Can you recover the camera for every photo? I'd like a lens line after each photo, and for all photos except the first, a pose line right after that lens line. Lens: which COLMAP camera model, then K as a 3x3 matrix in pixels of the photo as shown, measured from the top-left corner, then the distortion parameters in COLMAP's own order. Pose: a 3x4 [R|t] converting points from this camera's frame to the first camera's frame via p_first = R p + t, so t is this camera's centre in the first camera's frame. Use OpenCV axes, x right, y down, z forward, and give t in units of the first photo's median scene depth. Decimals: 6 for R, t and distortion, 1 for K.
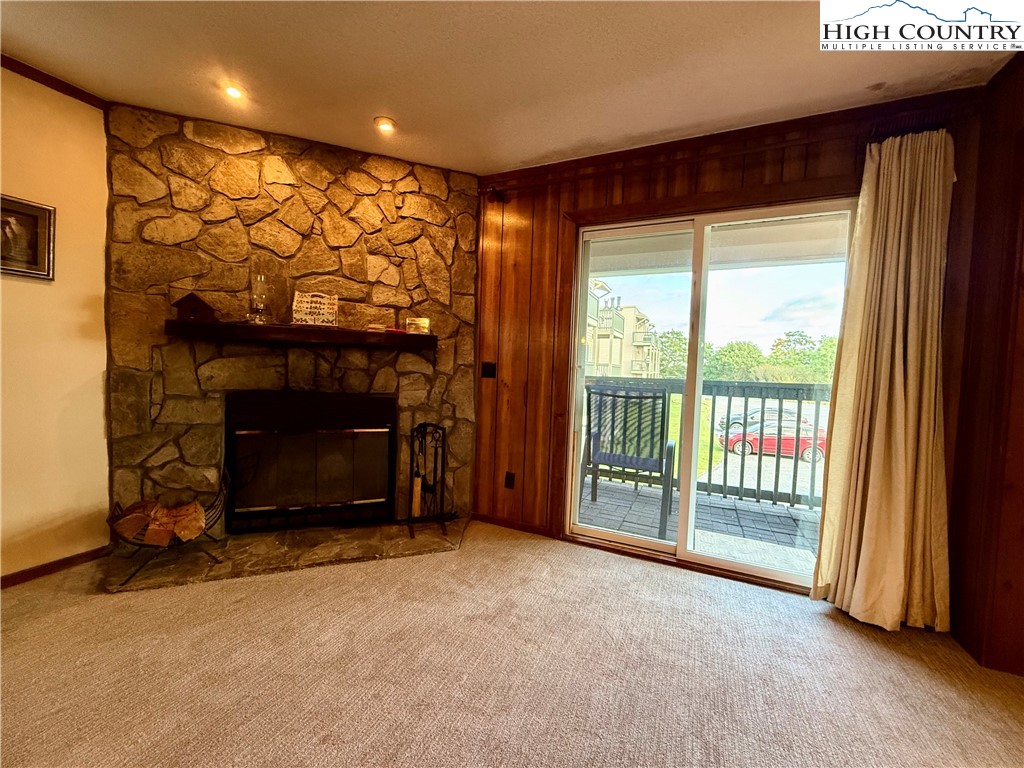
lens RADIAL K [[408.4, 0, 508.0], [0, 408.4, 383.1], [0, 0, 1]] dist [-0.001113, -0.000321]
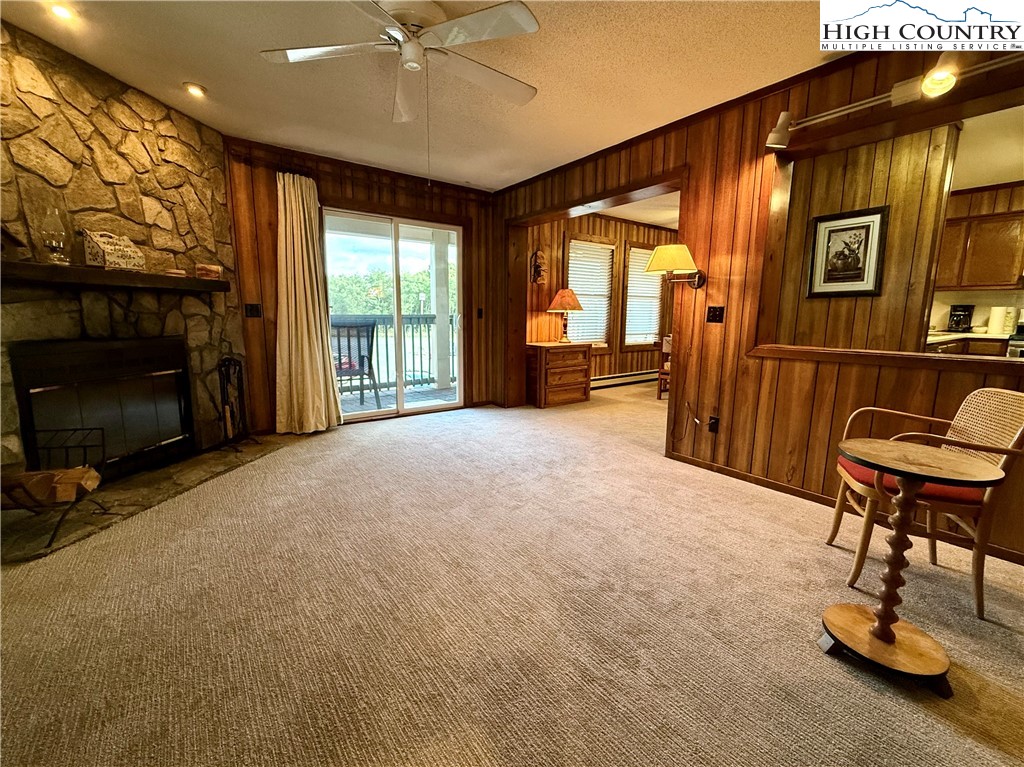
lens RADIAL K [[408.4, 0, 515.1], [0, 408.4, 379.4], [0, 0, 1]] dist [-0.001113, -0.000321]
pose [[0.475822, -0.170414, 0.862875, -0.859353], [0.044795, 0.984472, 0.169727, -0.003243], [-0.878400, -0.042108, 0.476067, -0.287999]]
